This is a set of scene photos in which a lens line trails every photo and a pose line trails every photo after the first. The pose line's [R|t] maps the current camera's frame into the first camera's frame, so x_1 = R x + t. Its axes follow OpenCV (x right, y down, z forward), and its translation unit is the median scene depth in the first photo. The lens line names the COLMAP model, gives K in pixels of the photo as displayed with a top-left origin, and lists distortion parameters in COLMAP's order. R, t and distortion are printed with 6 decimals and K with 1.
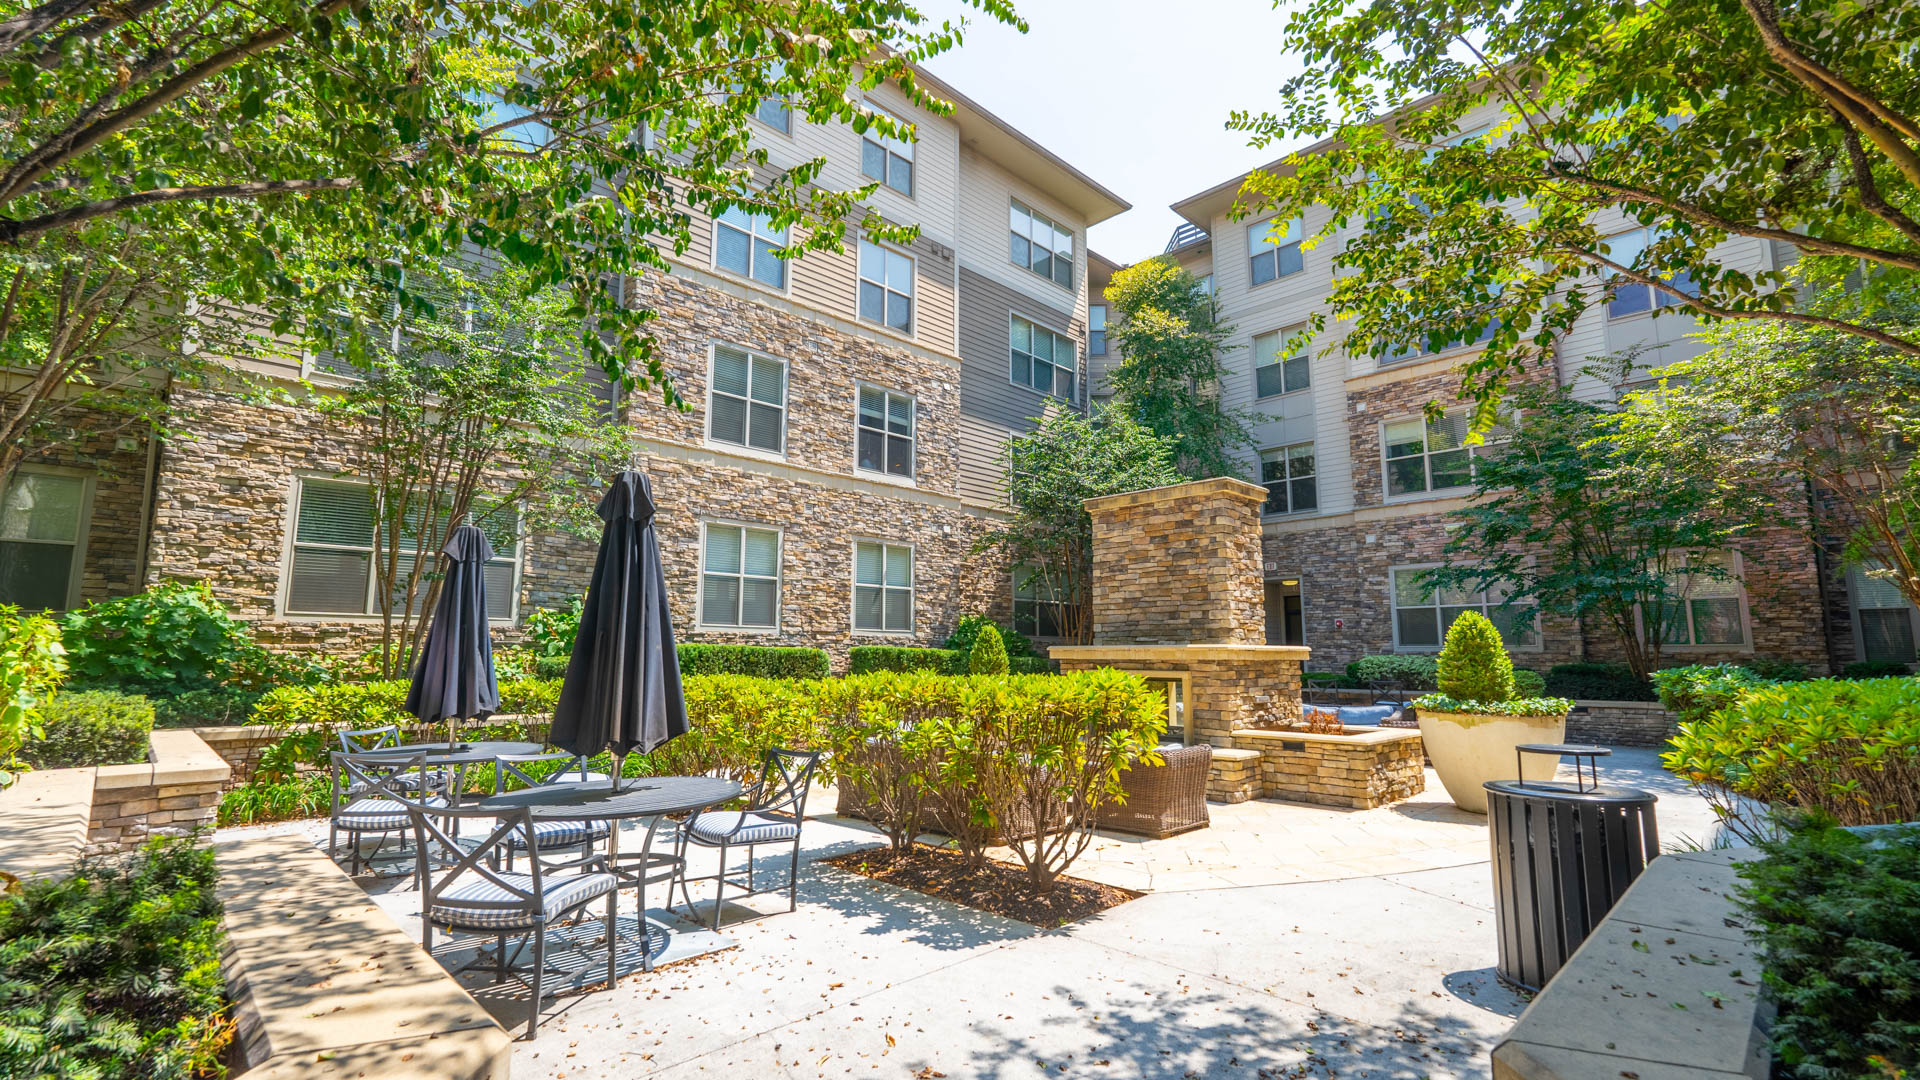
lens RADIAL K [[871.4, 0, 969.3], [0, 871.4, 546.6], [0, 0, 1]] dist [-0.002205, -0.000117]
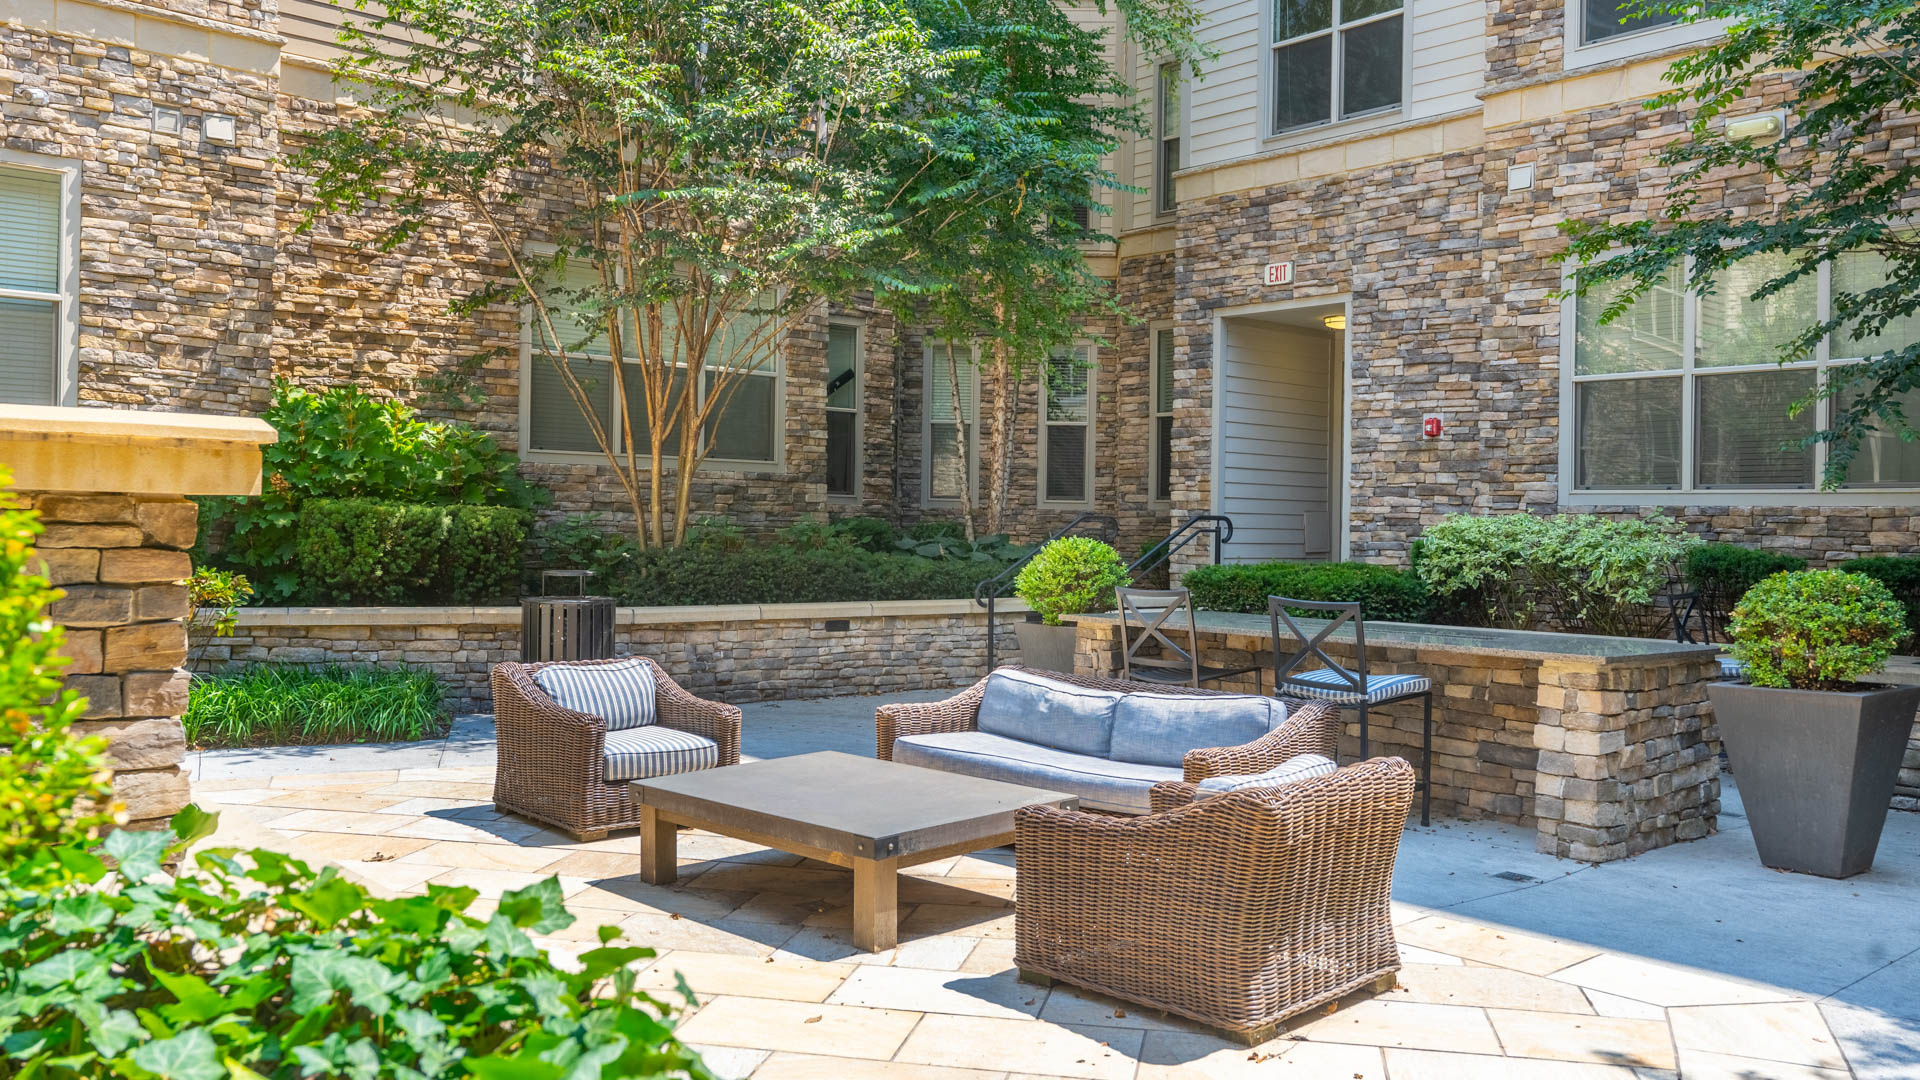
lens RADIAL K [[1509.4, 0, 955.5], [0, 1509.4, 534.8], [0, 0, 1]] dist [-0.014398, -0.002436]
pose [[0.998342, 0.015972, -0.055298, 0.288180], [-0.008059, 0.990053, 0.140466, 0.050735], [0.056991, -0.139787, 0.988540, 0.404846]]
